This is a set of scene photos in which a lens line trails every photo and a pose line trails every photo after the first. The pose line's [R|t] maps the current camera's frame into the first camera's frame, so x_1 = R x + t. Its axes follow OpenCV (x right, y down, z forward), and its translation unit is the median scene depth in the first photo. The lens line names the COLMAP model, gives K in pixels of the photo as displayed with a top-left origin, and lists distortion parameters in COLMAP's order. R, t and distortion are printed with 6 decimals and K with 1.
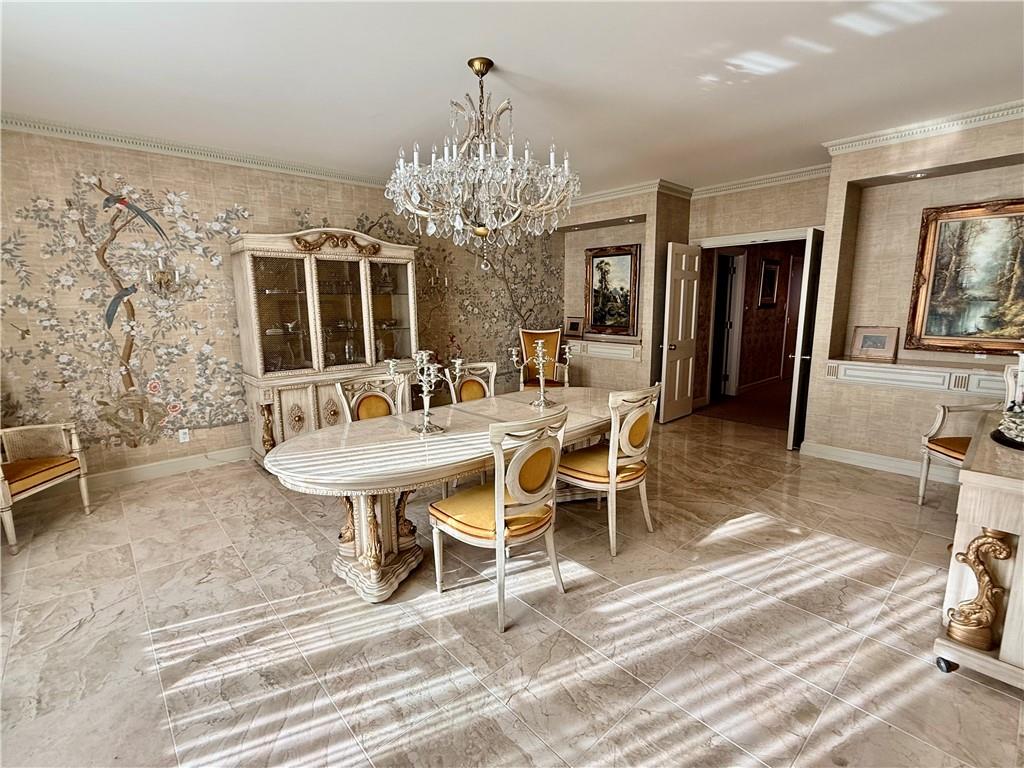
lens RADIAL K [[478.0, 0, 512.0], [0, 478.0, 384.0], [0, 0, 1]] dist [-0.003001, -0.000253]
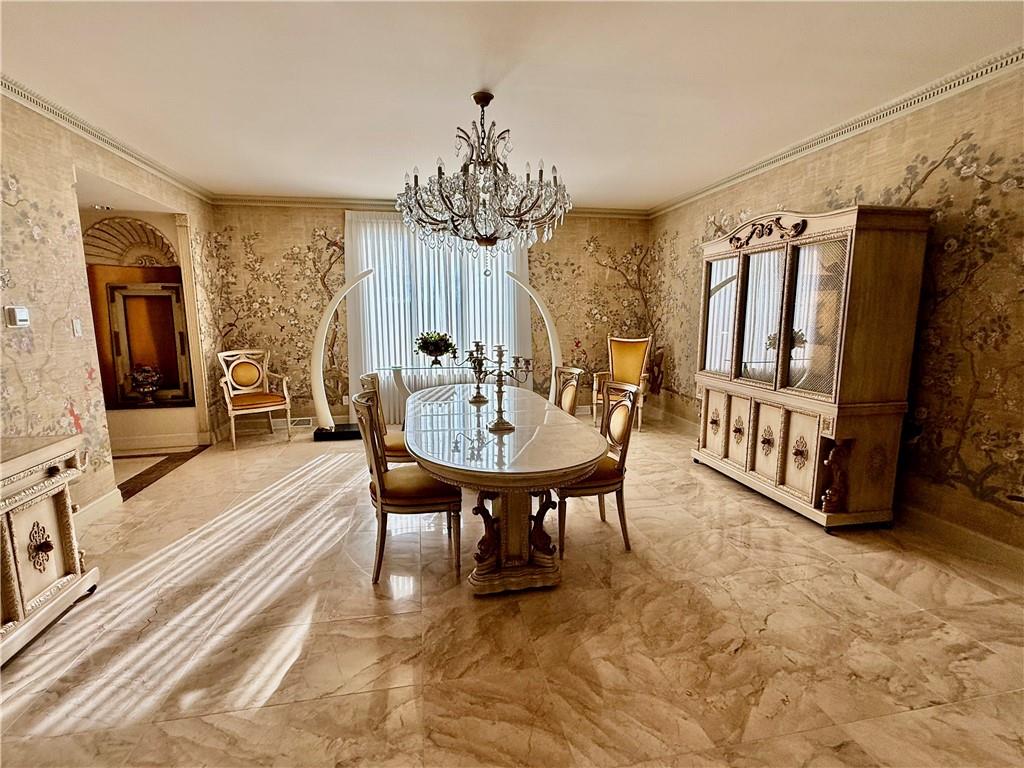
lens RADIAL K [[478.0, 0, 512.0], [0, 478.0, 384.0], [0, 0, 1]] dist [-0.003001, -0.000253]
pose [[-0.507367, 0.140196, -0.850249, 0.845130], [-0.133545, 0.961965, 0.238306, -0.257461], [0.851319, 0.234455, -0.469346, 1.536602]]
